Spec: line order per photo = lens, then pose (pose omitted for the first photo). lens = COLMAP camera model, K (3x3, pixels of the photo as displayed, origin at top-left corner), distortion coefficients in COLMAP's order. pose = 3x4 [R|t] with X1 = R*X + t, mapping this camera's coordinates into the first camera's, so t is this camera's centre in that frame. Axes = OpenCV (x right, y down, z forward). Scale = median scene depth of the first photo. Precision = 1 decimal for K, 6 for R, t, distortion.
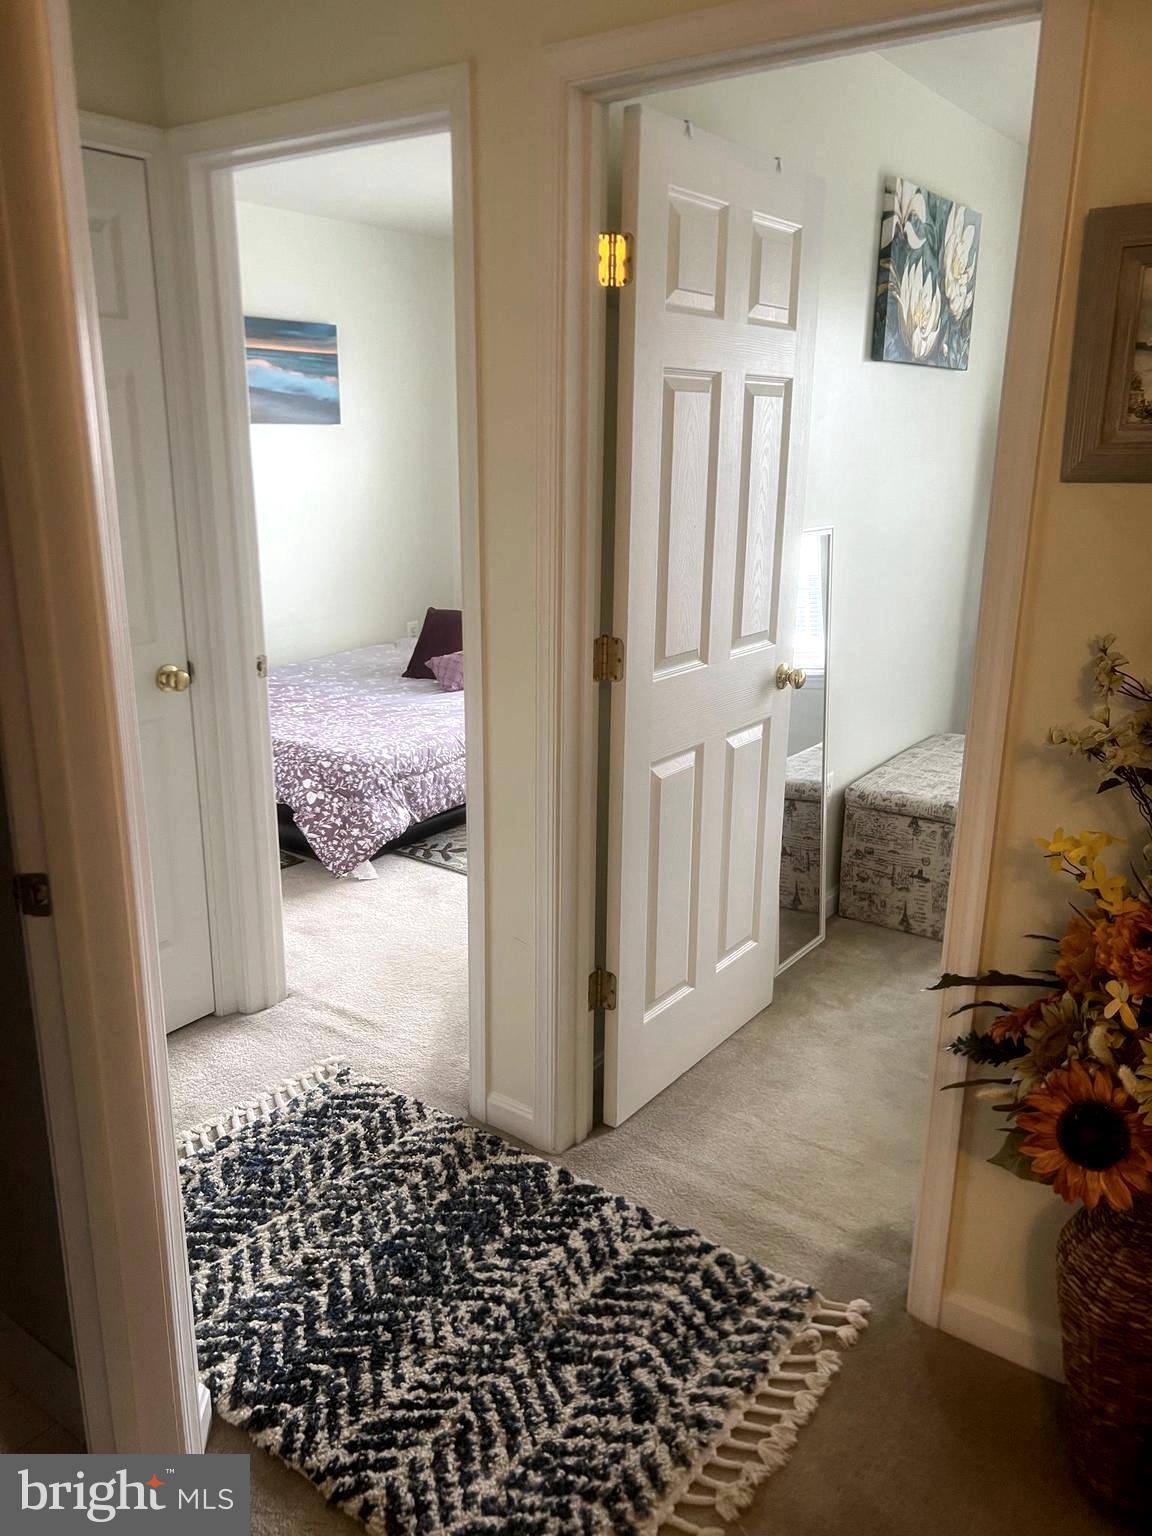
lens RADIAL K [[1146.2, 0, 570.2], [0, 1146.2, 740.5], [0, 0, 1]] dist [0.127491, -0.254056]
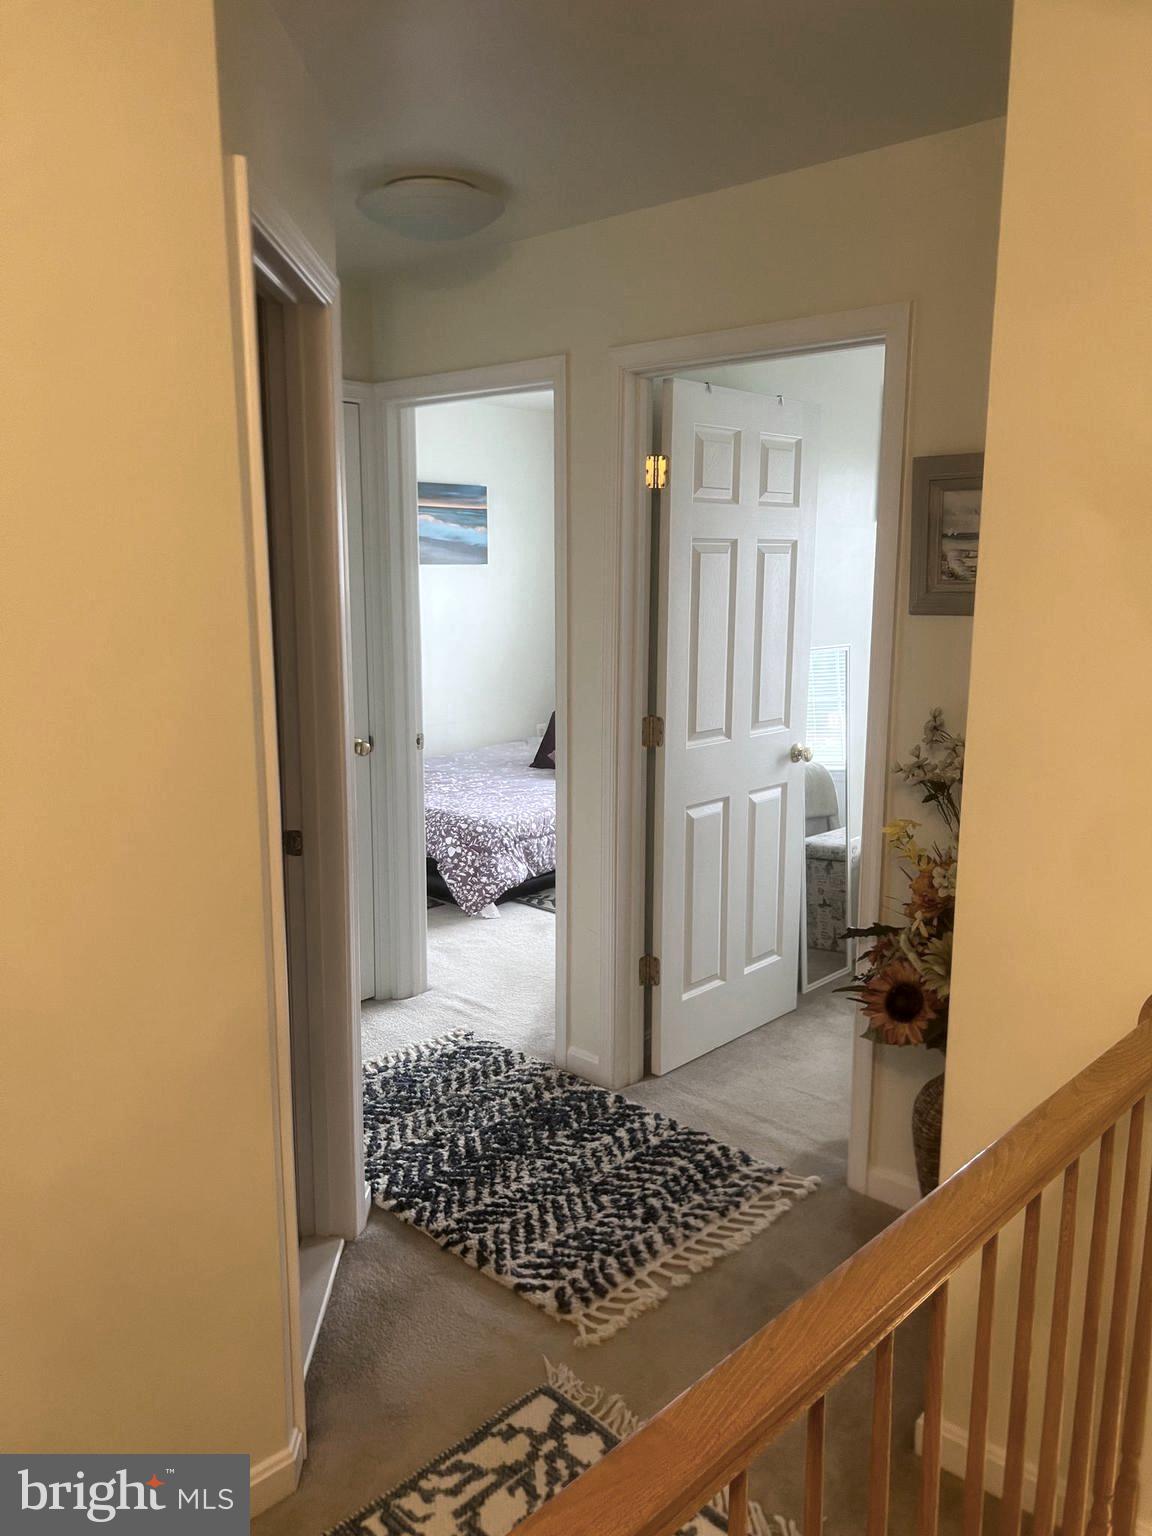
lens RADIAL K [[1158.7, 0, 584.9], [0, 1158.7, 741.2], [0, 0, 1]] dist [0.061632, -0.079748]
pose [[0.993501, 0.013216, -0.113057, 0.083177], [-0.024795, 0.994513, -0.101629, 0.068112], [0.111093, 0.103771, 0.988377, -0.336715]]
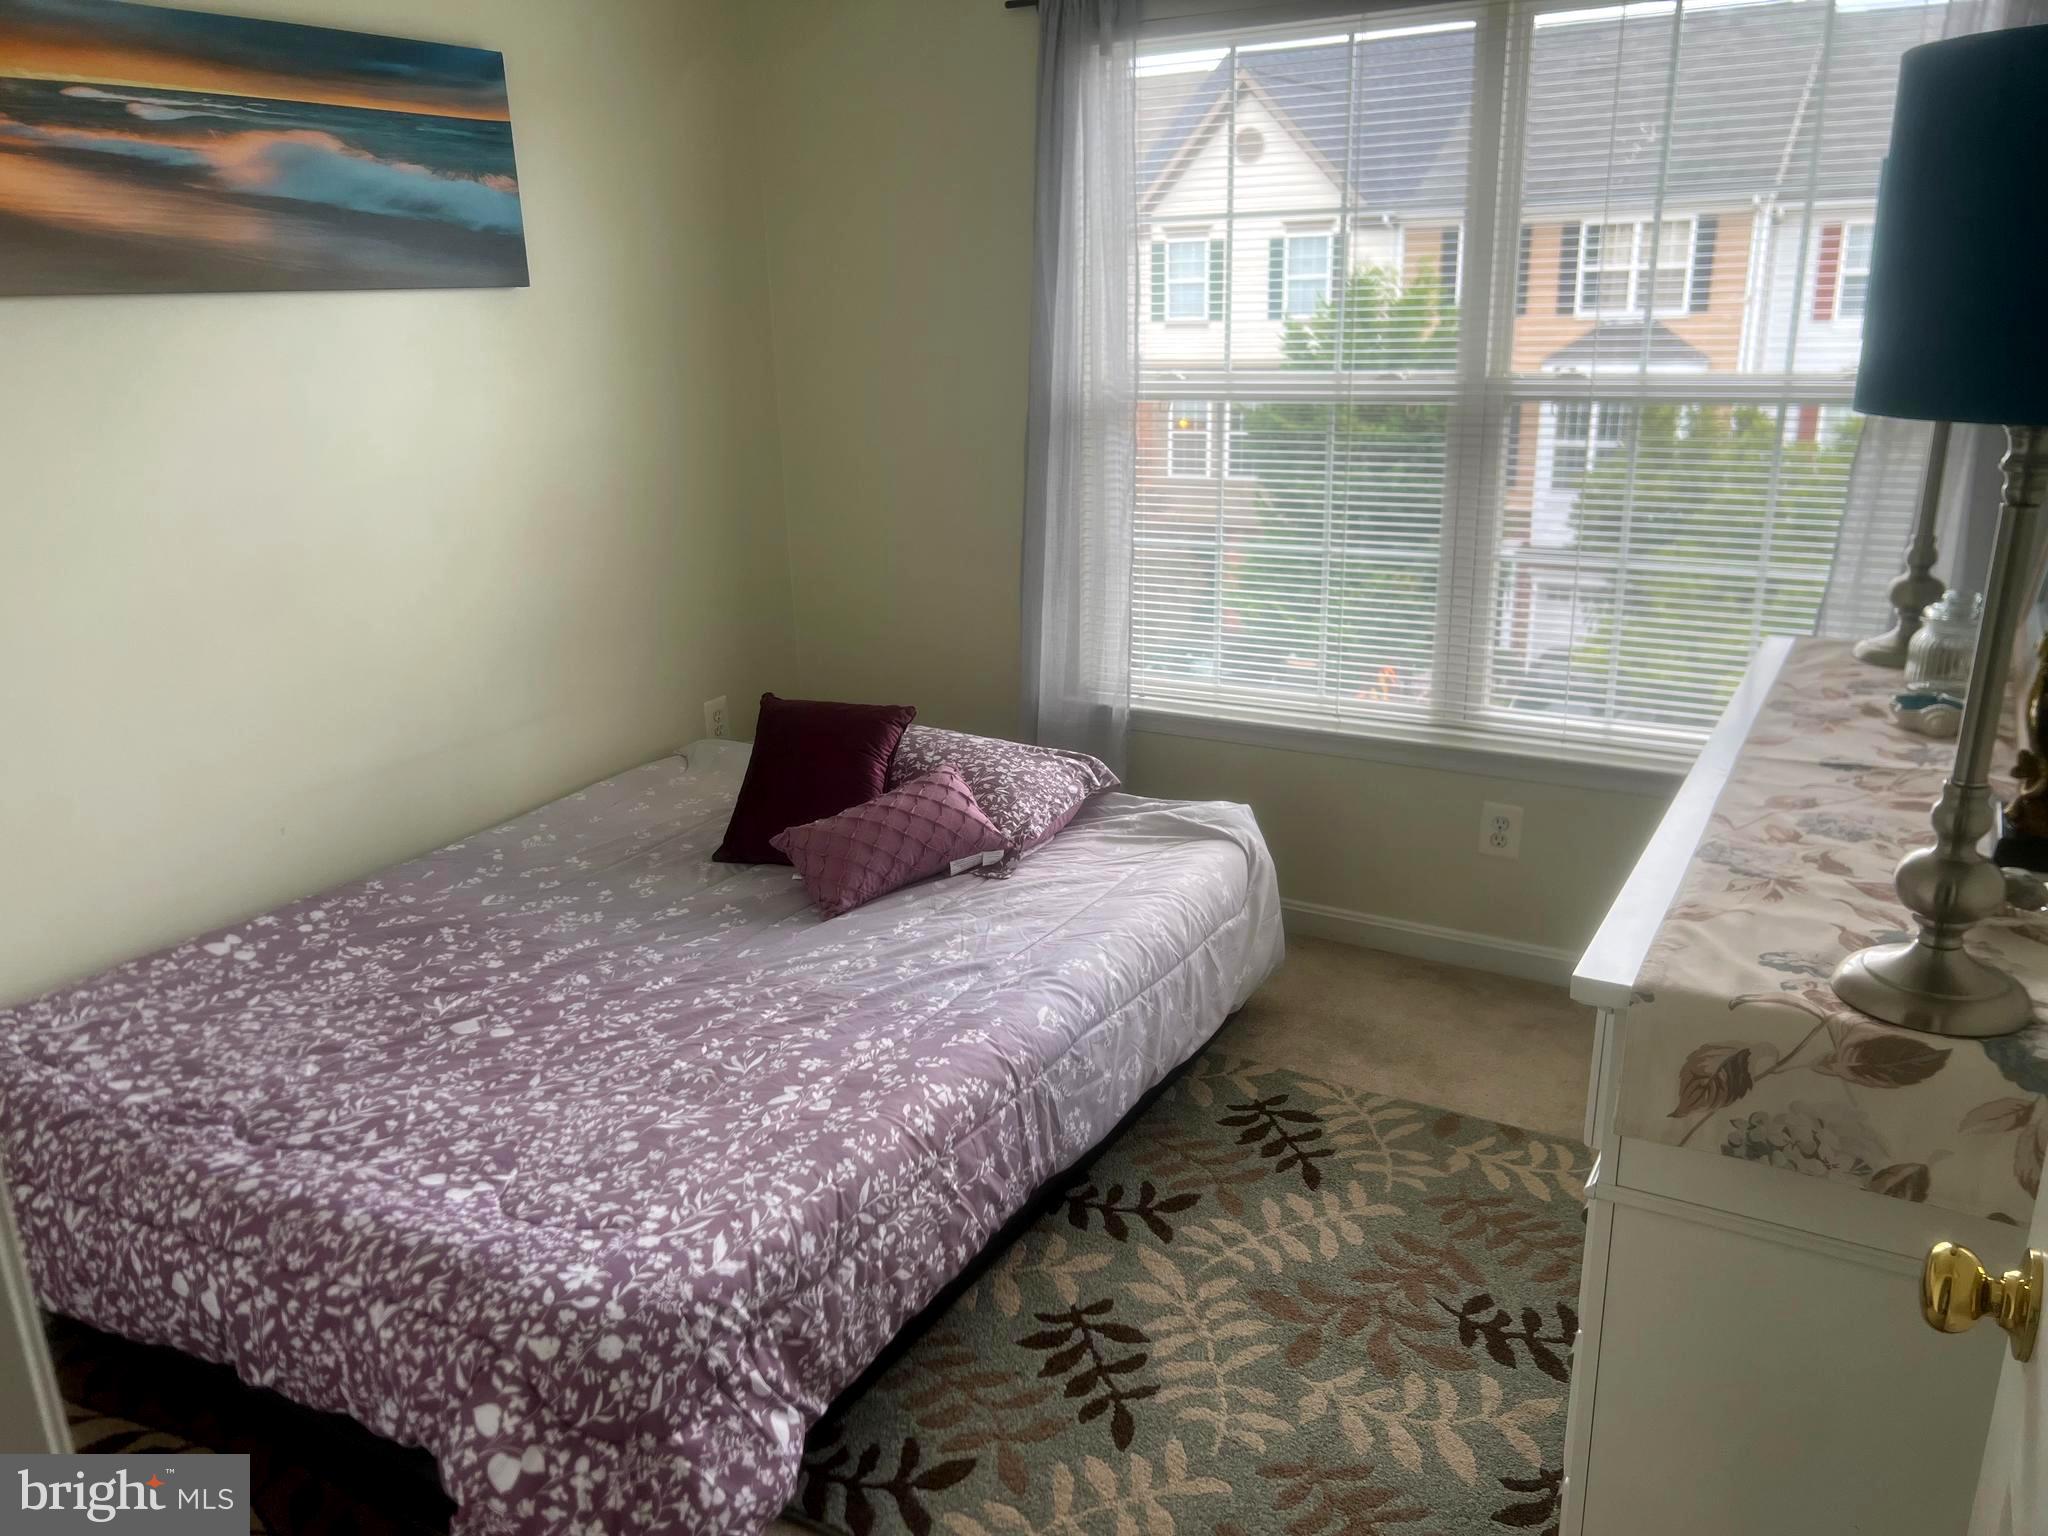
lens RADIAL K [[1545.0, 0, 1019.3], [0, 1545.0, 756.3], [0, 0, 1]] dist [0.061632, -0.079748]
pose [[0.994492, -0.063293, 0.083549, -0.132352], [0.060433, 0.997511, 0.036330, -0.188512], [-0.085641, -0.031081, 0.995841, 0.698967]]
